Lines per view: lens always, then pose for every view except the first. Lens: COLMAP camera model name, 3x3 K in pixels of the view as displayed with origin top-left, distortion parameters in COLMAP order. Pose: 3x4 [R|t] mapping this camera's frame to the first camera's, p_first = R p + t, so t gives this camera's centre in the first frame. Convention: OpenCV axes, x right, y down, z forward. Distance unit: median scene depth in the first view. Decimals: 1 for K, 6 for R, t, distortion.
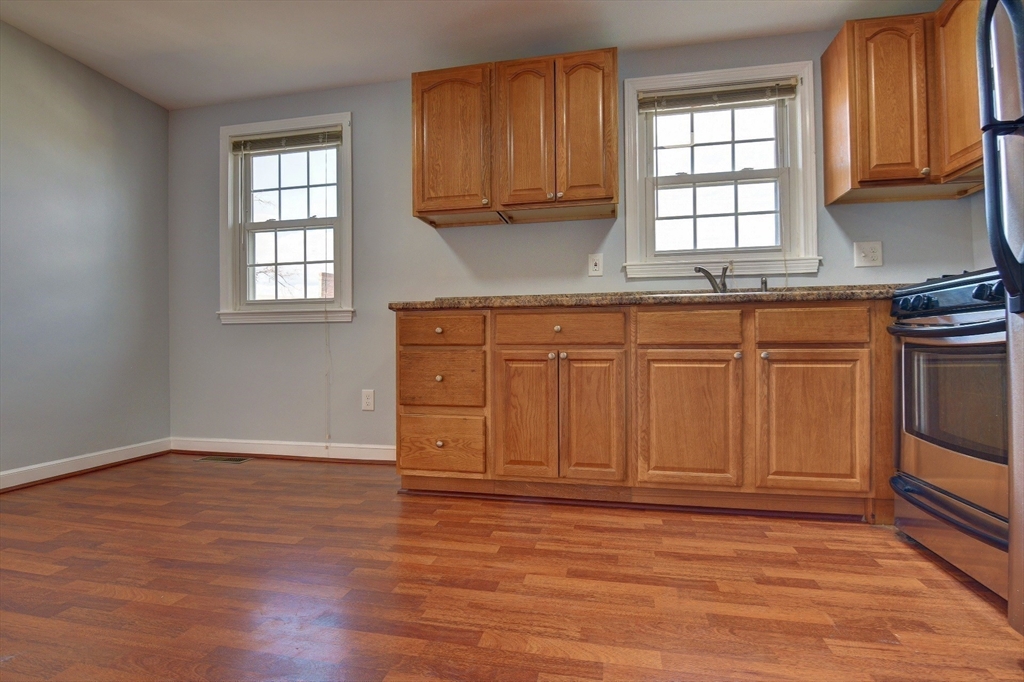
lens RADIAL K [[498.4, 0, 509.9], [0, 498.4, 341.1], [0, 0, 1]] dist [-0.016277, -0.001759]
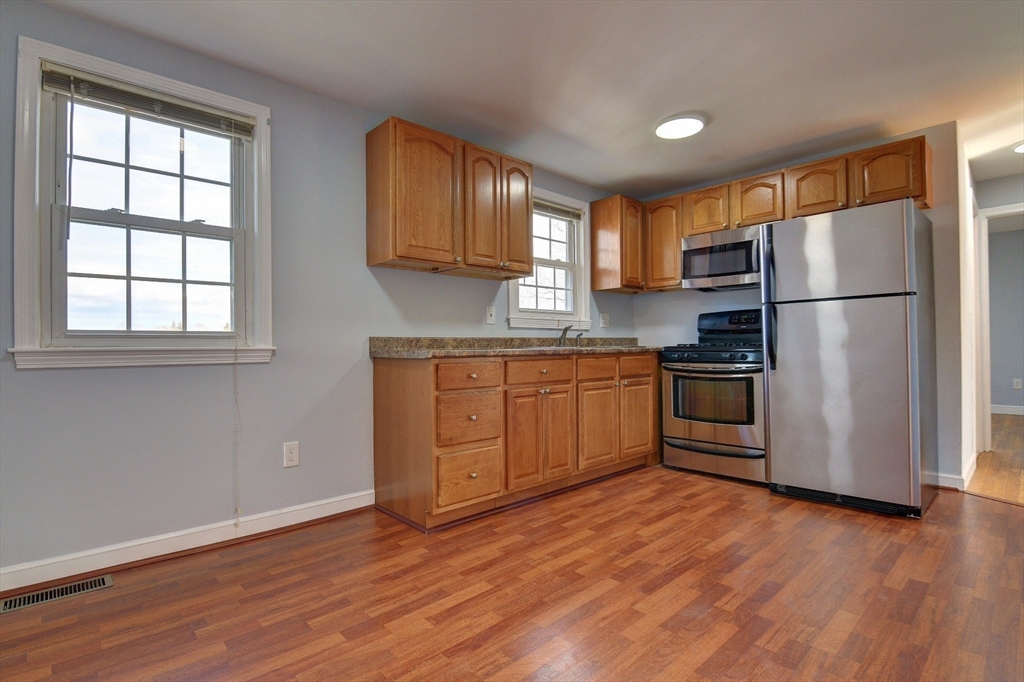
lens RADIAL K [[498.4, 0, 504.9], [0, 498.4, 339.8], [0, 0, 1]] dist [-0.016277, -0.001759]
pose [[0.578138, 0.011977, 0.815851, -1.084027], [0.000668, 0.999885, -0.015152, -0.090839], [-0.815939, 0.009305, 0.578064, 0.293959]]
